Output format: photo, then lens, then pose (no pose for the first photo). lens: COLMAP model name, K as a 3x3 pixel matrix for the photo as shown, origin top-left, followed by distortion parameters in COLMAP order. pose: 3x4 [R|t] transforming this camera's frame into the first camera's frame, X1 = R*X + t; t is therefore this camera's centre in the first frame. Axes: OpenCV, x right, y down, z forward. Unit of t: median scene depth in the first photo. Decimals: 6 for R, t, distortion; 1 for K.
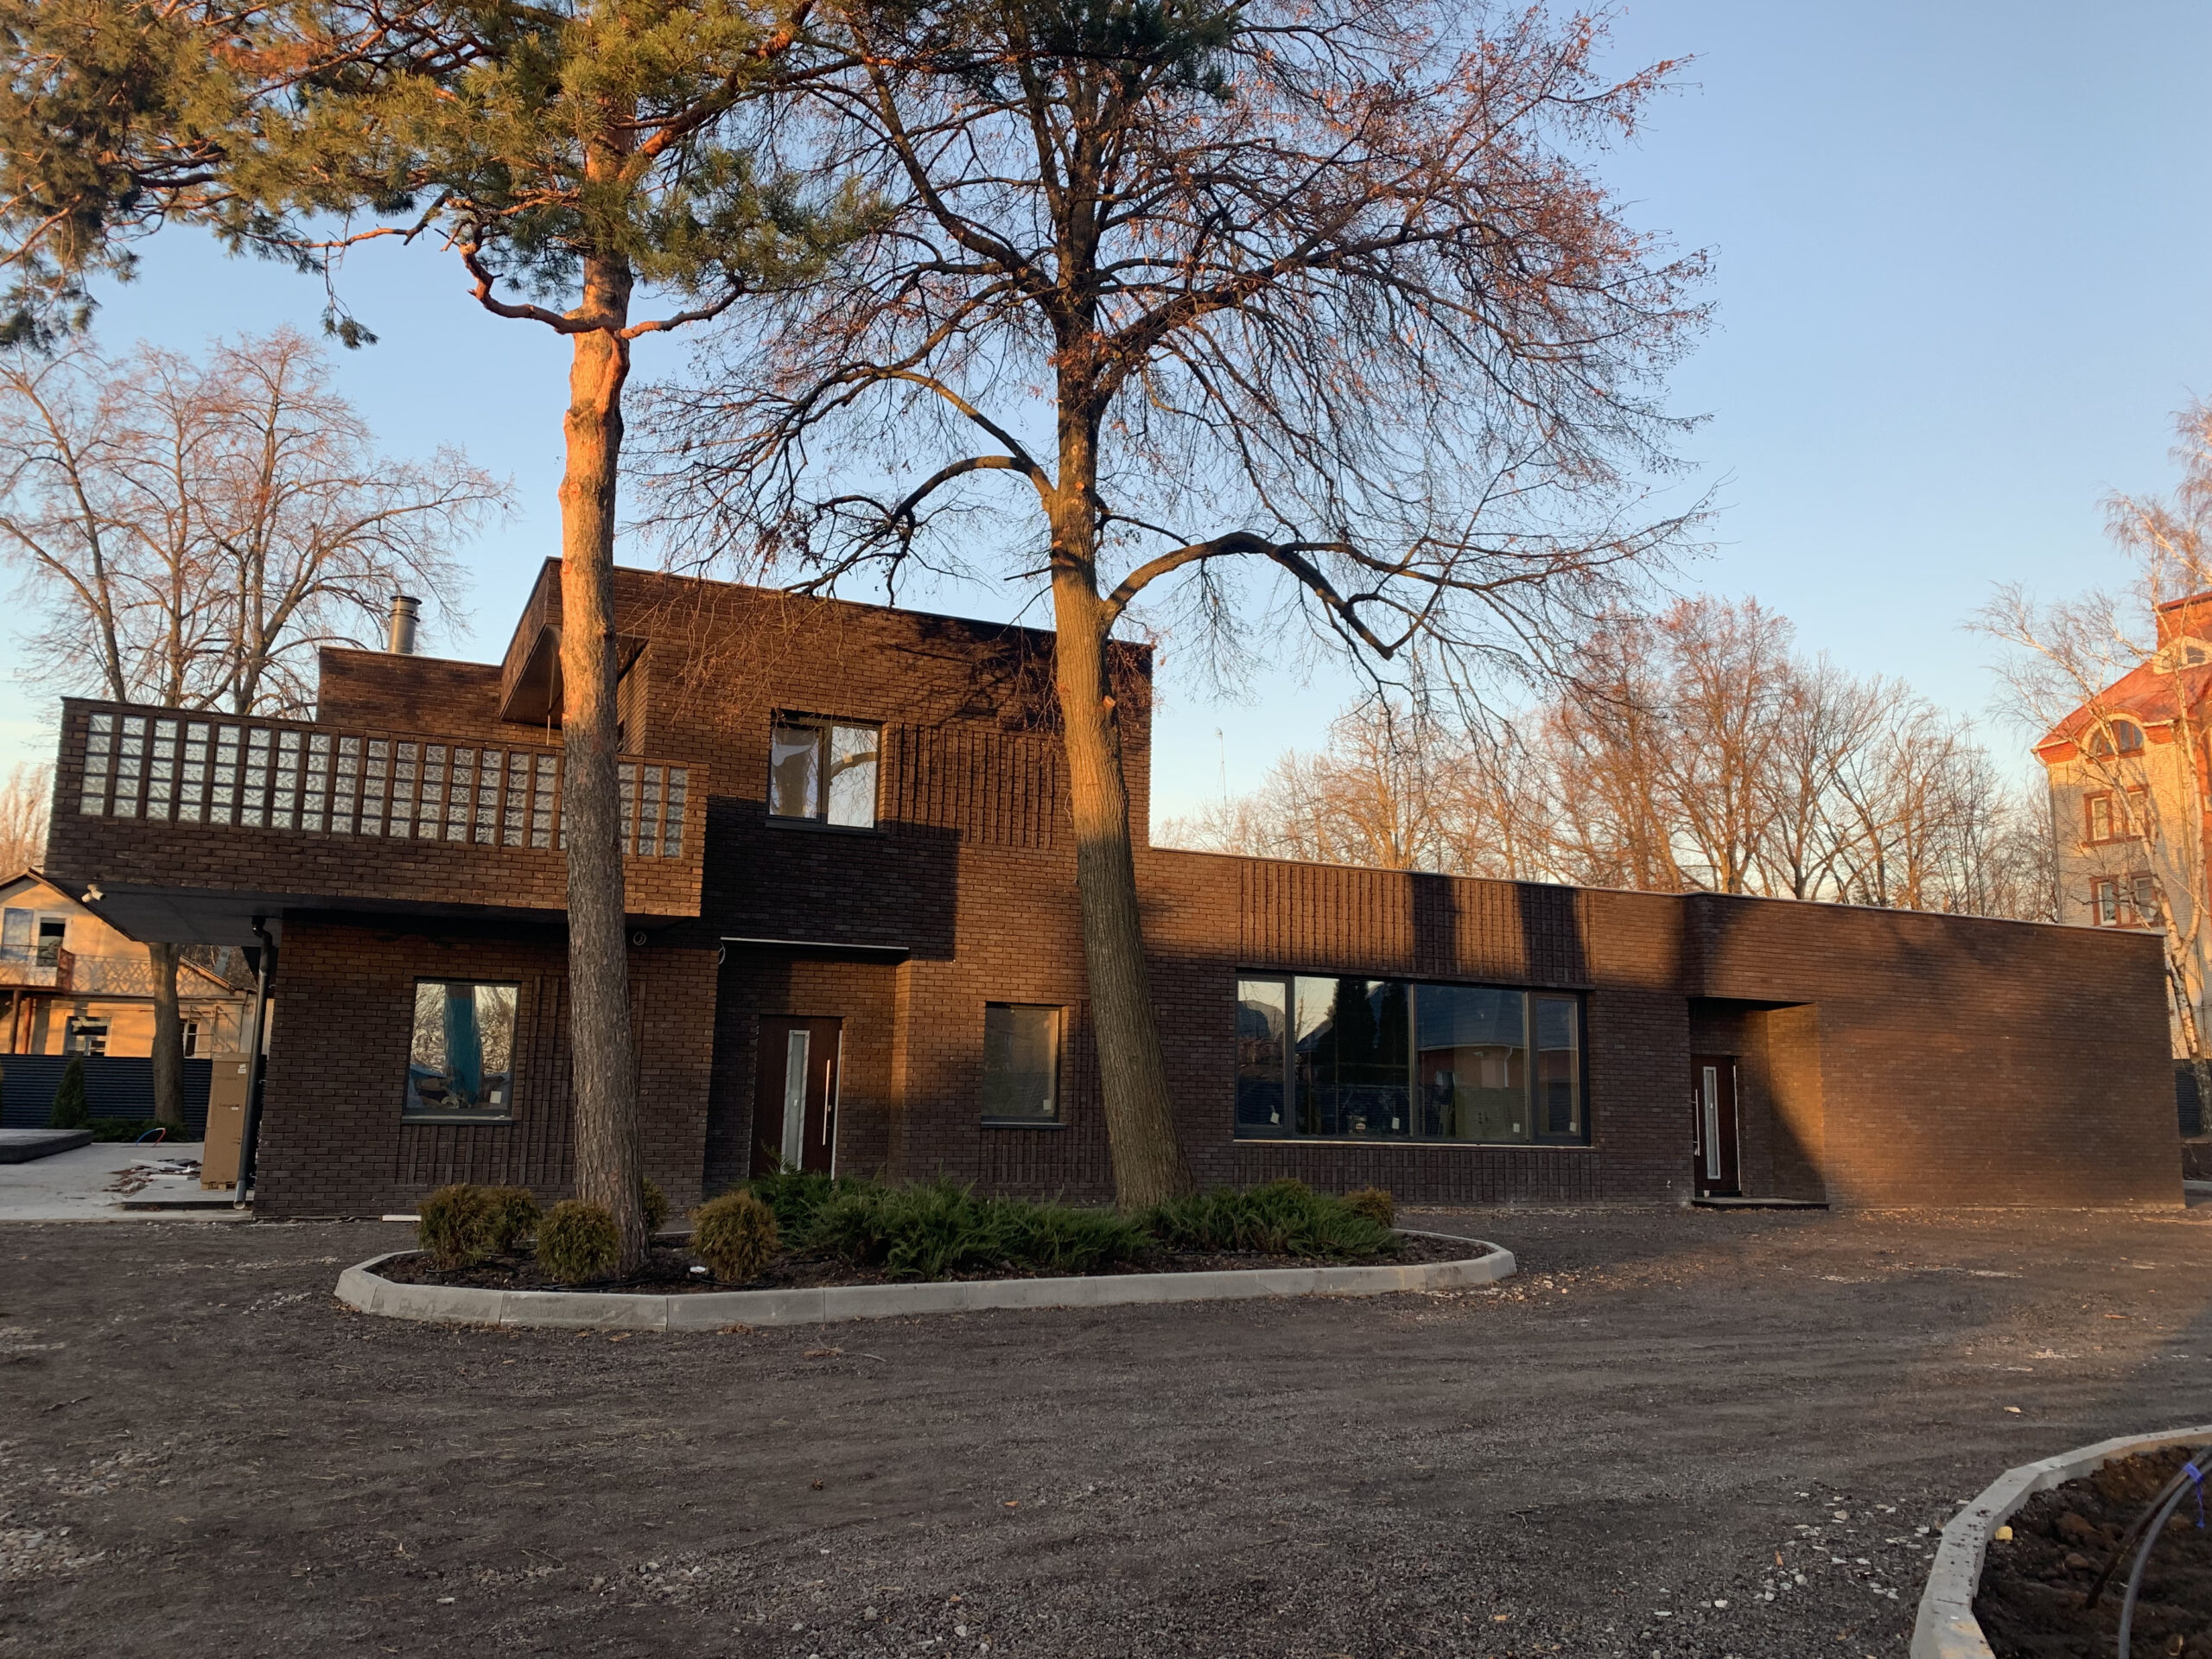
lens RADIAL K [[1671.6, 0, 1104.5], [0, 1671.6, 830.5], [0, 0, 1]] dist [0.059333, -0.008584]
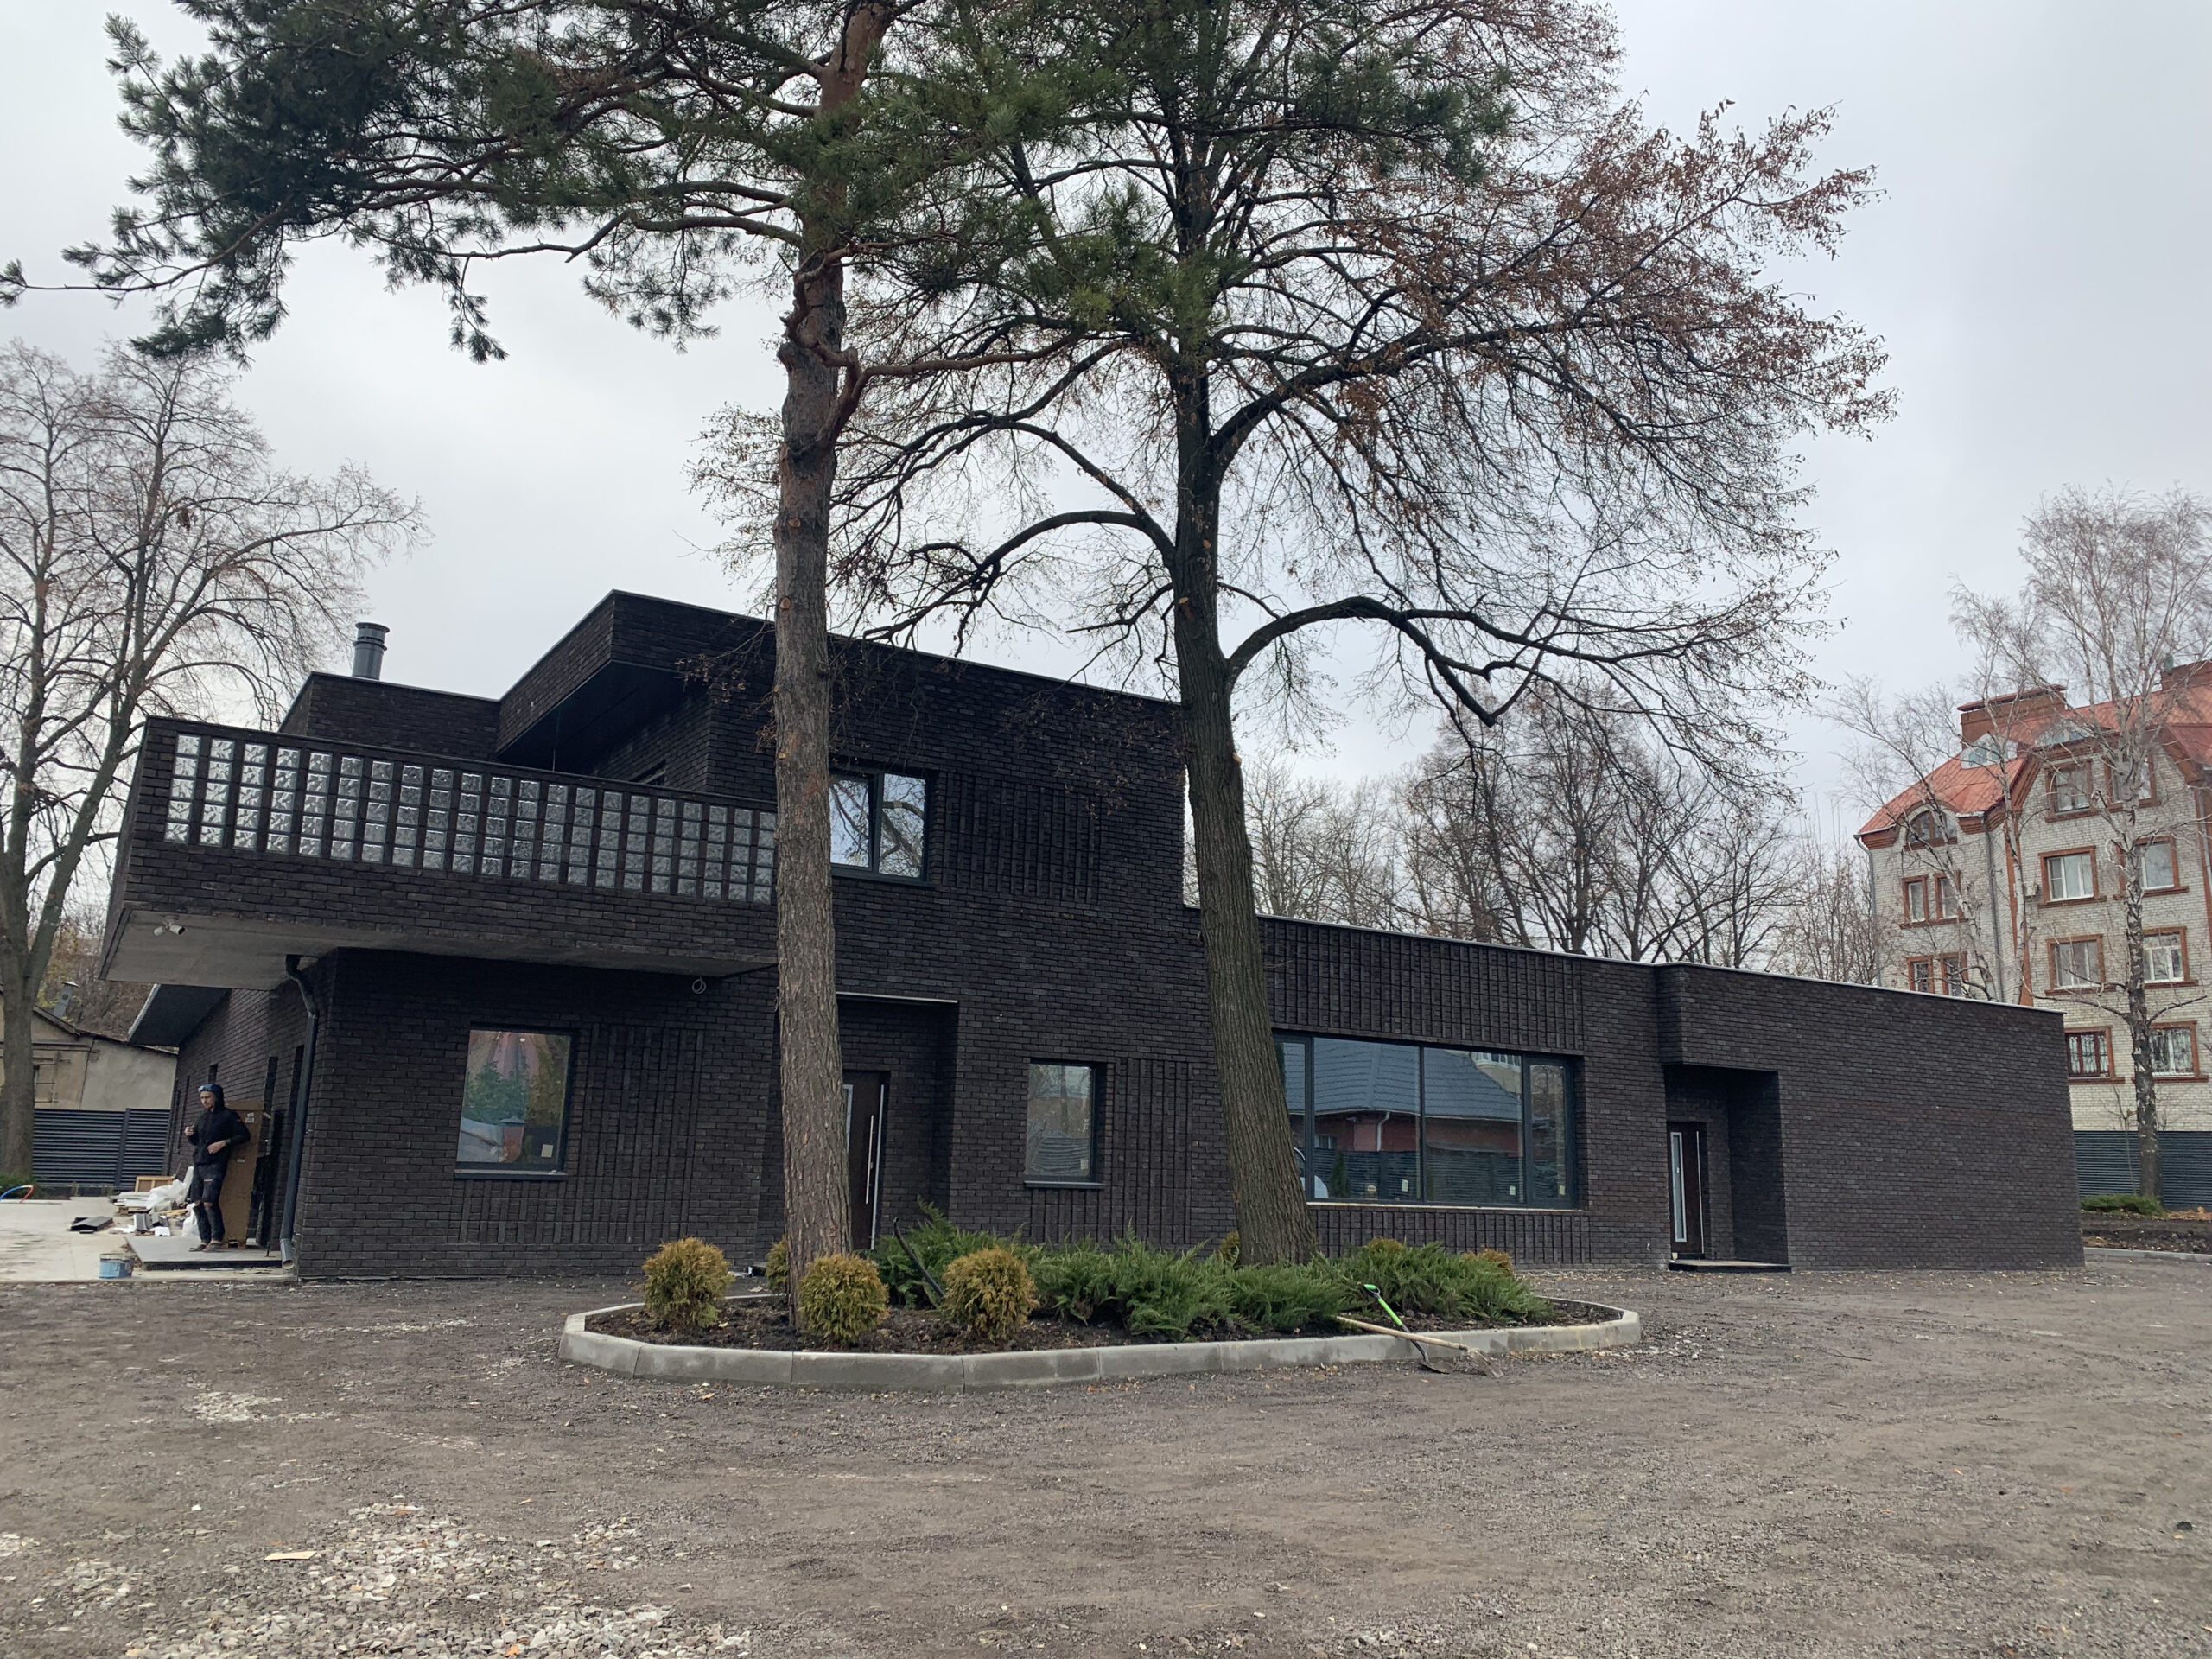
lens RADIAL K [[1671.6, 0, 1095.3], [0, 1671.6, 836.4], [0, 0, 1]] dist [0.059333, -0.008584]
pose [[0.993079, 0.030589, 0.113394, -0.160764], [-0.026856, 0.999050, -0.034306, 0.005093], [-0.114335, 0.031024, 0.992958, 0.013234]]
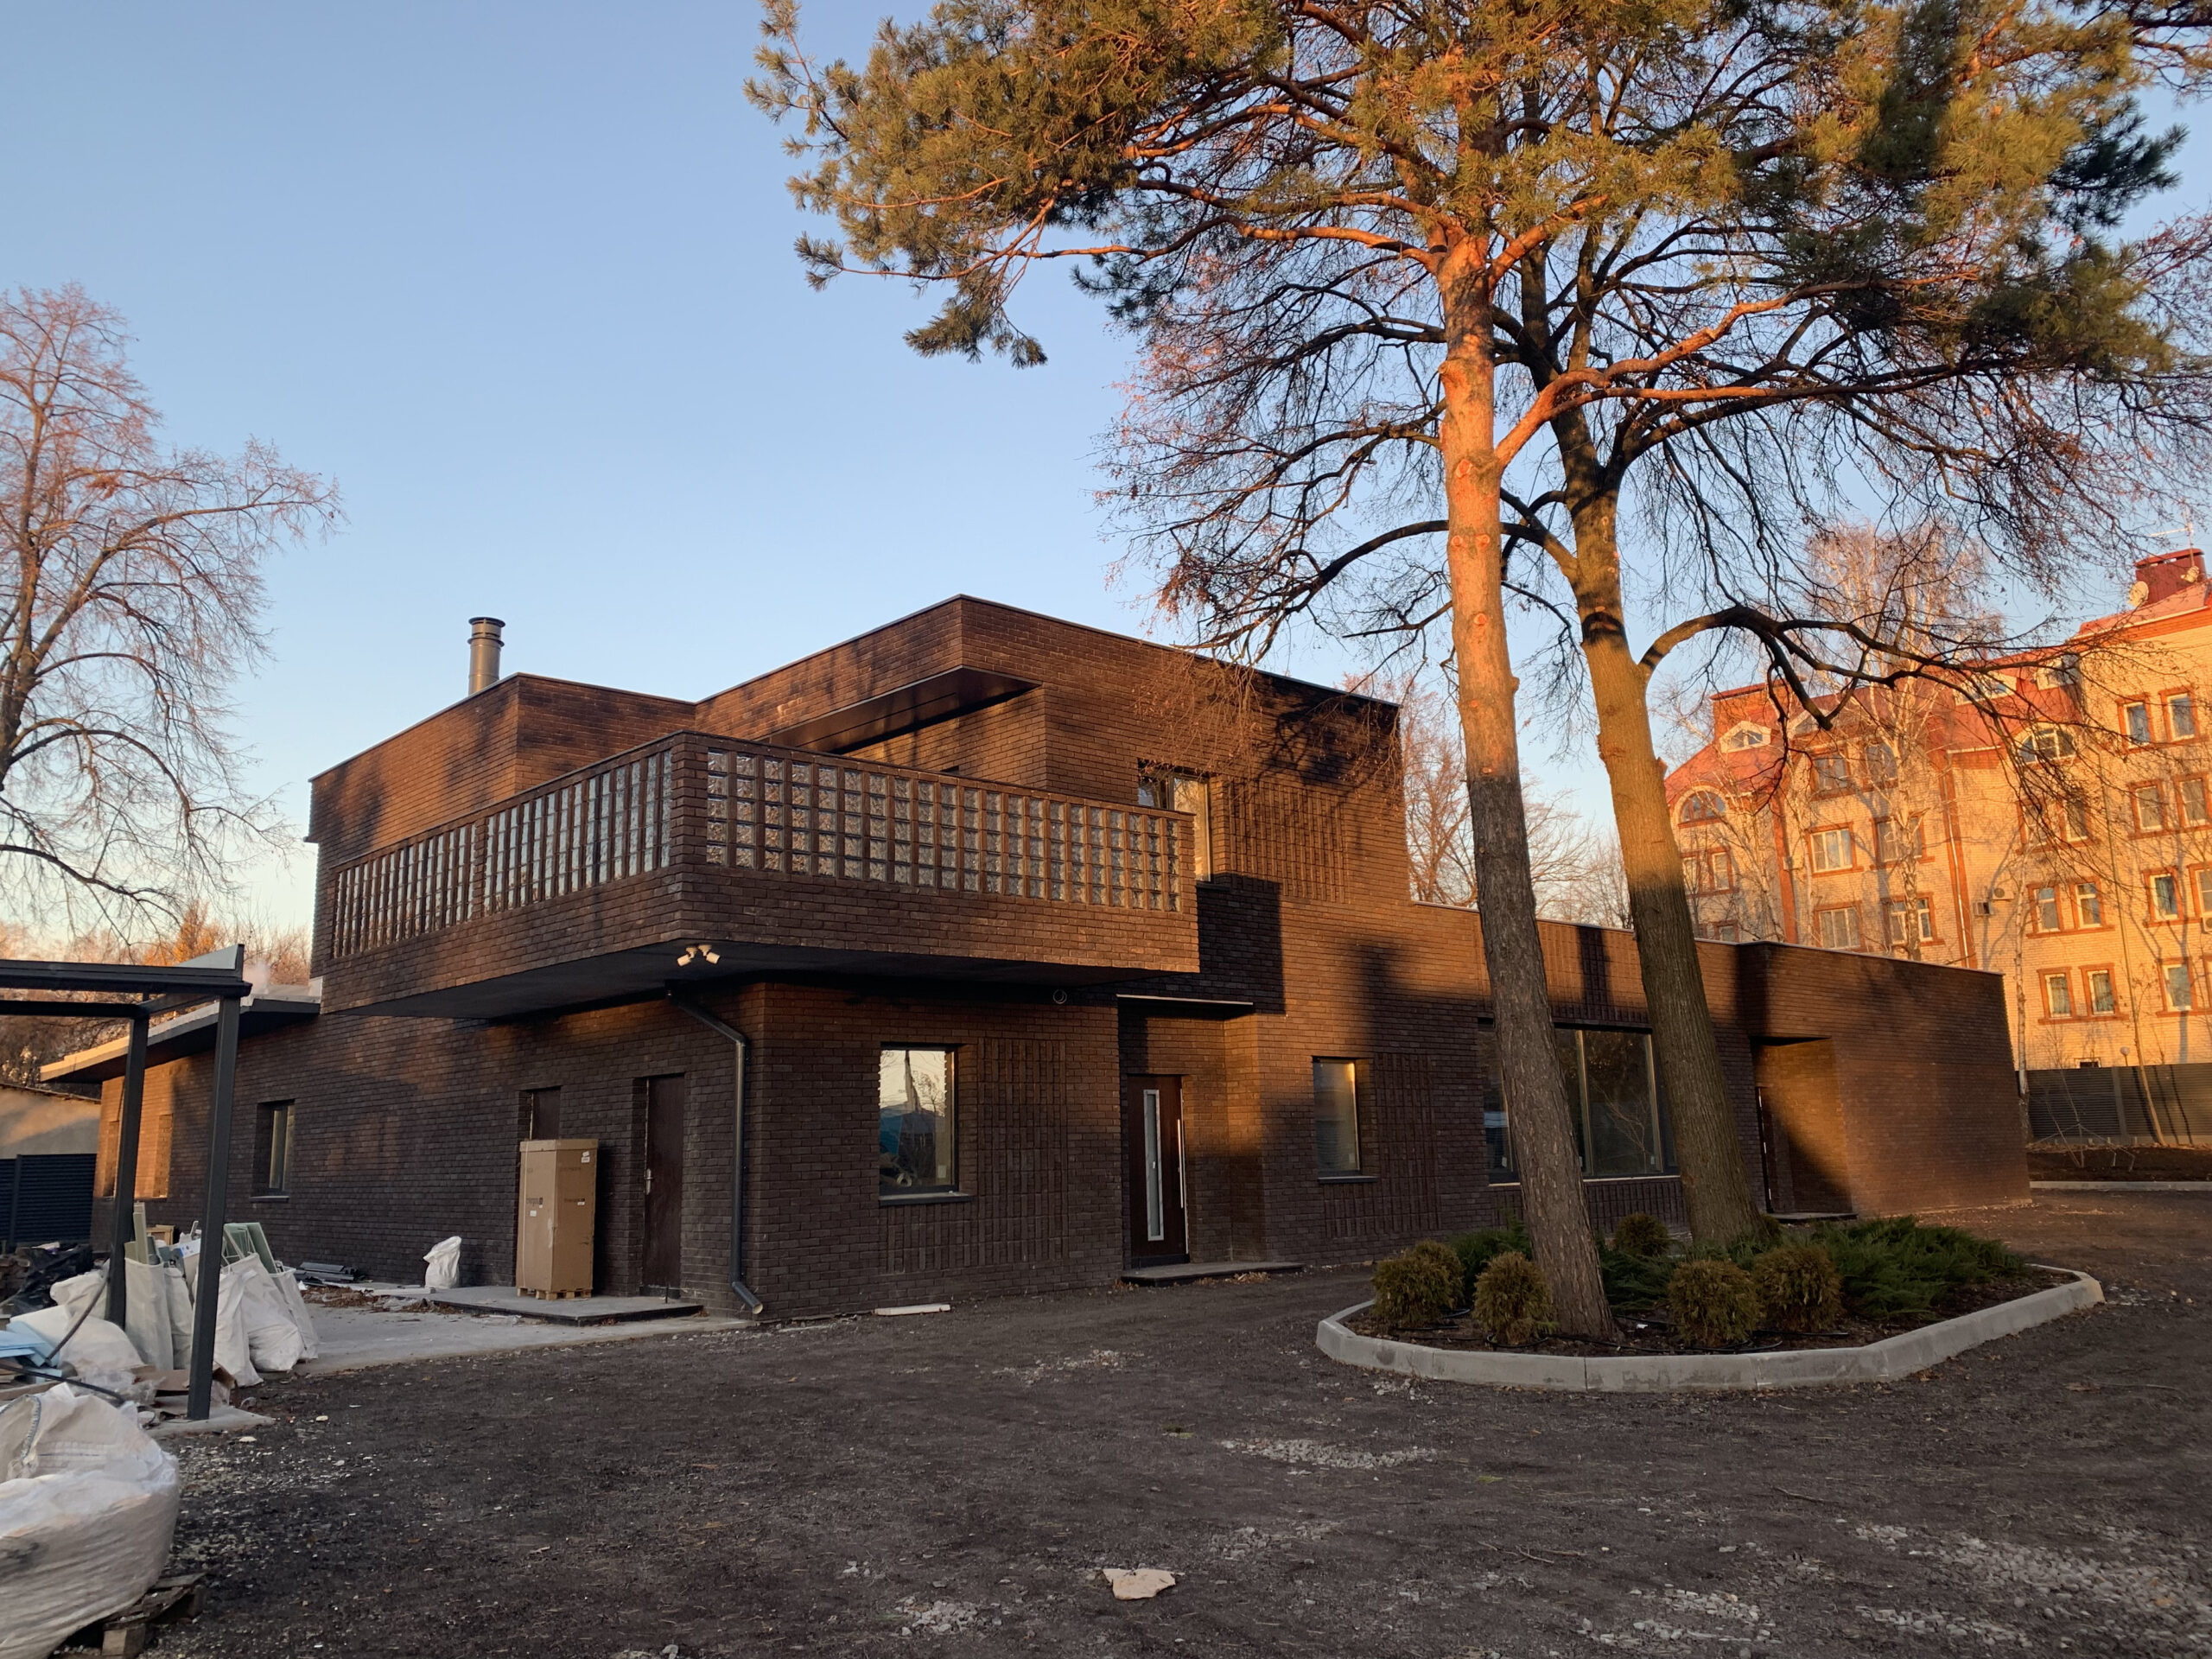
lens RADIAL K [[1671.6, 0, 1099.9], [0, 1671.6, 825.4], [0, 0, 1]] dist [0.059333, -0.008584]
pose [[0.950370, 0.013154, 0.310844, -0.547203], [-0.002215, 0.999367, -0.035517, 0.000757], [-0.311115, 0.033065, 0.949797, 0.090229]]
